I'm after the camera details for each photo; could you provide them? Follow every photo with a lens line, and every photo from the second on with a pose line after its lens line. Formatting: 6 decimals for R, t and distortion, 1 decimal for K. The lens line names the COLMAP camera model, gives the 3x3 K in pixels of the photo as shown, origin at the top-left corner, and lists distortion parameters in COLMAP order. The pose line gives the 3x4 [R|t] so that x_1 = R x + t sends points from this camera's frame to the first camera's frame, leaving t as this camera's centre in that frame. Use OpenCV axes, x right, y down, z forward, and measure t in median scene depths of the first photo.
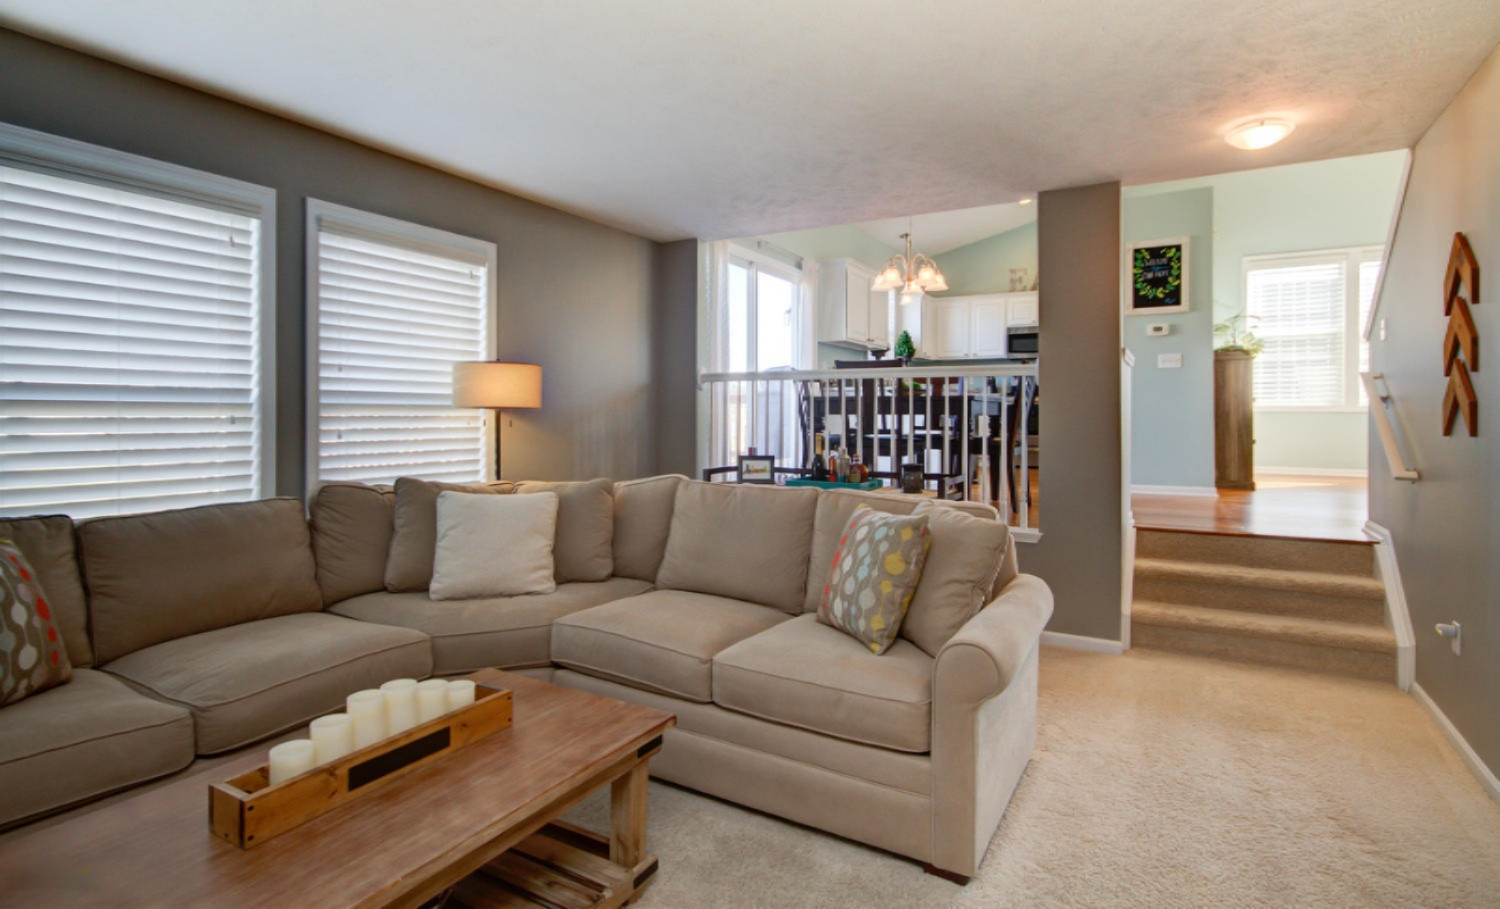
lens RADIAL K [[740.7, 0, 752.9], [0, 740.7, 416.2], [0, 0, 1]] dist [0.000618, -0.000199]
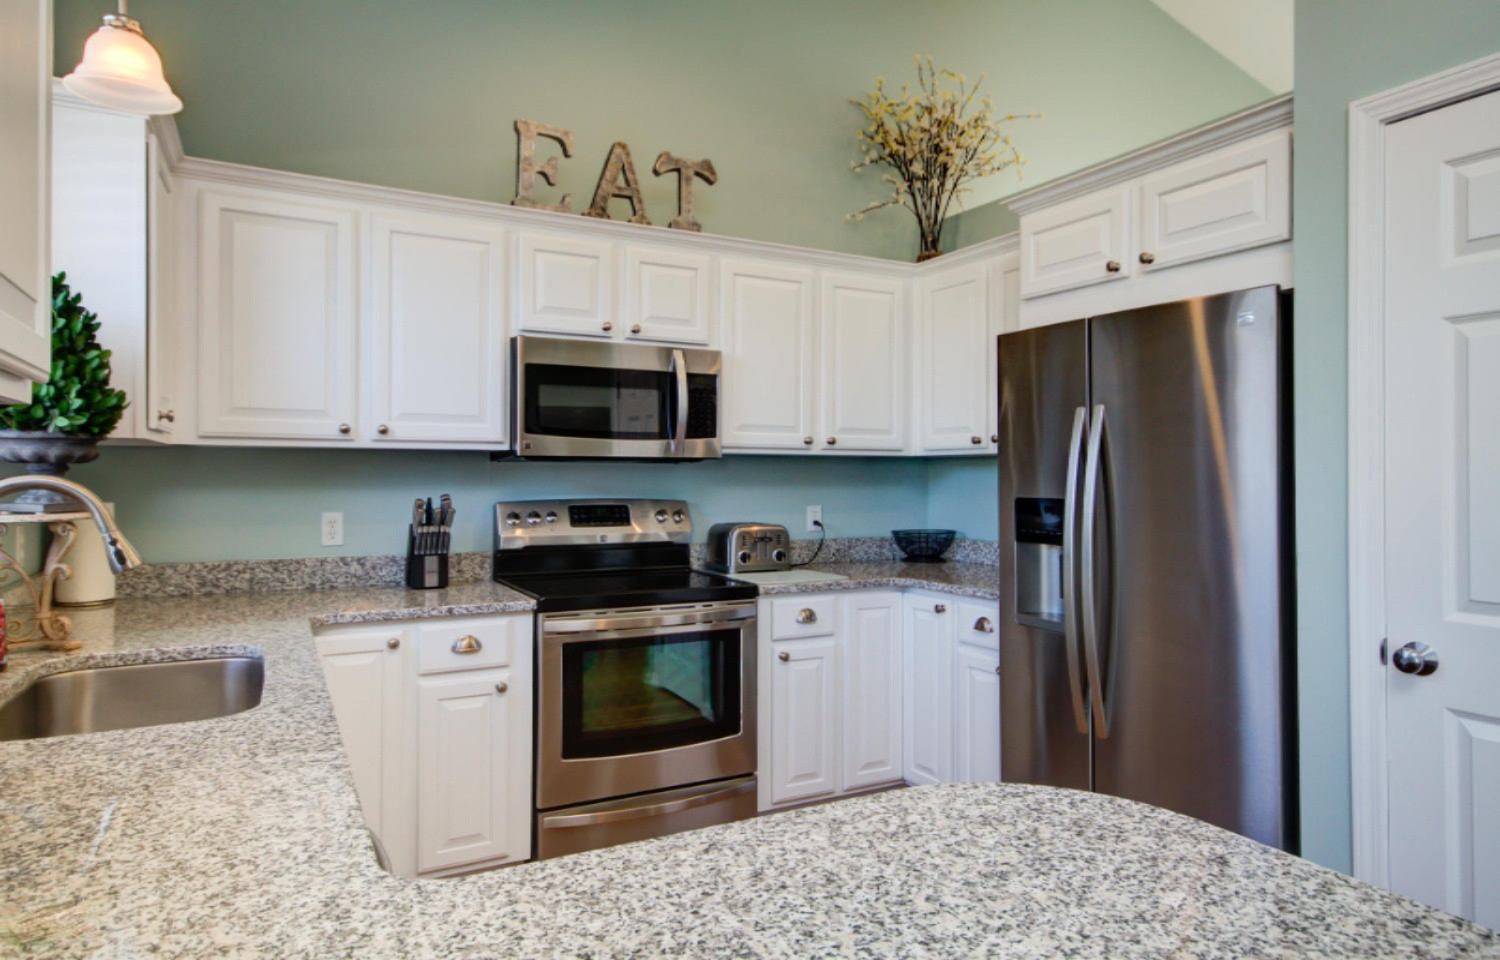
lens RADIAL K [[914.6, 0, 751.4], [0, 914.6, 453.6], [0, 0, 1]] dist [0.021941, 0.001049]
pose [[0.528530, 0.006784, 0.848887, 0.111500], [0.002077, 0.999955, -0.009284, -0.073638], [-0.848912, 0.006670, 0.528492, 0.752407]]
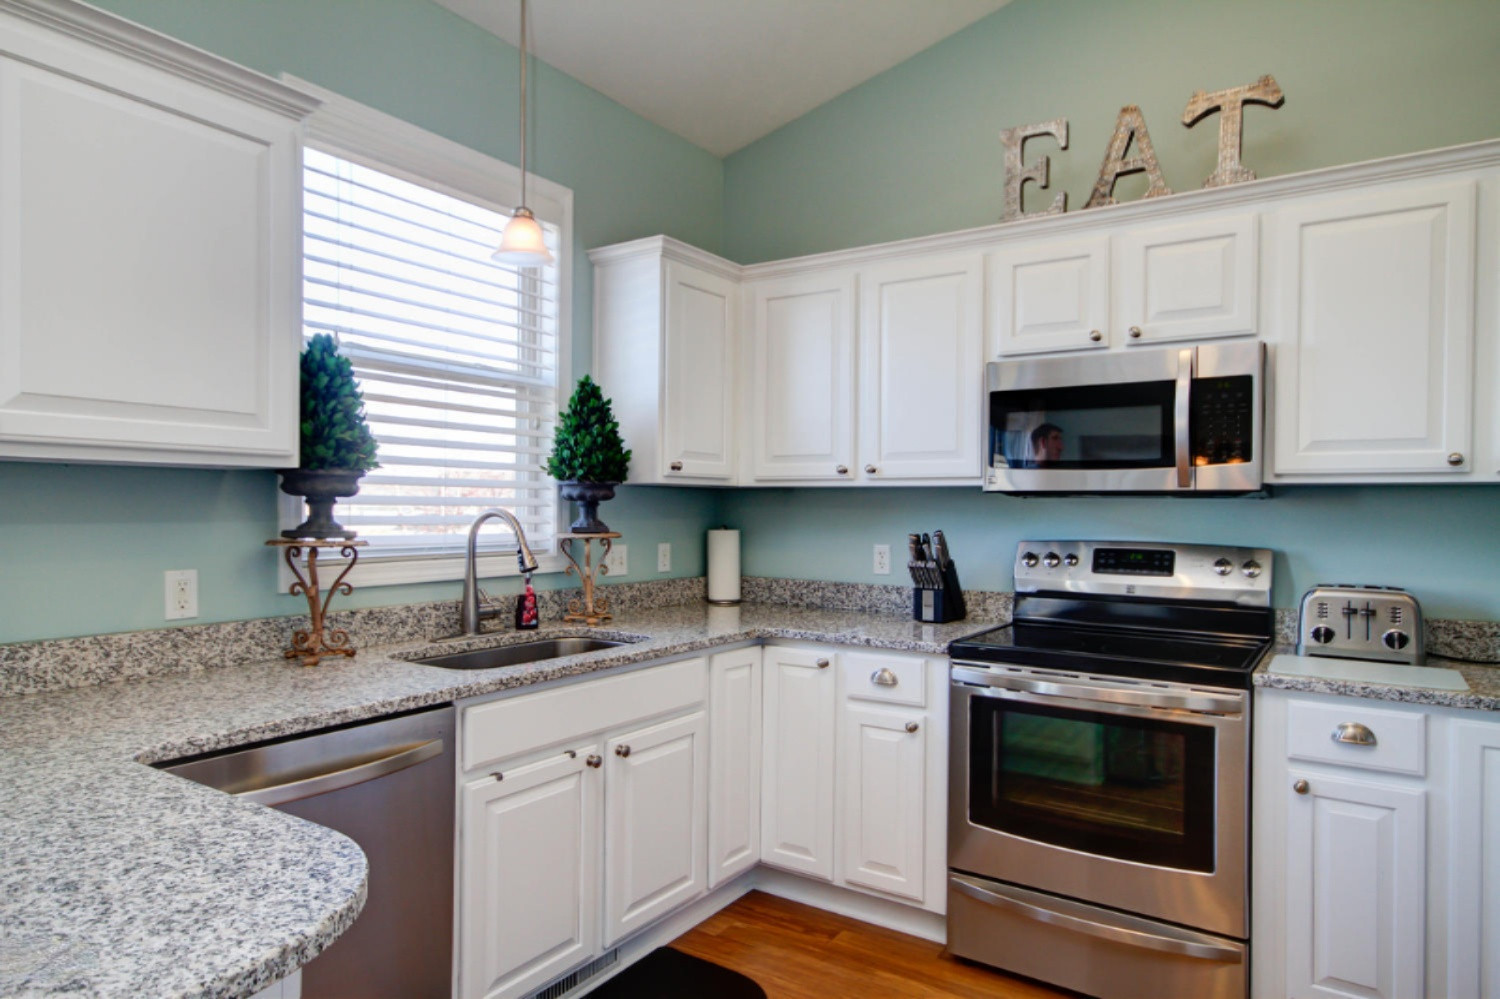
lens RADIAL K [[901.6, 0, 750.0], [0, 901.6, 499.5], [0, 0, 1]] dist [0.004410, 0.002544]
pose [[0.997949, -0.005692, -0.063768, 0.281027], [0.005132, 0.999947, -0.008944, -0.071045], [0.063815, 0.008599, 0.997925, 0.690706]]
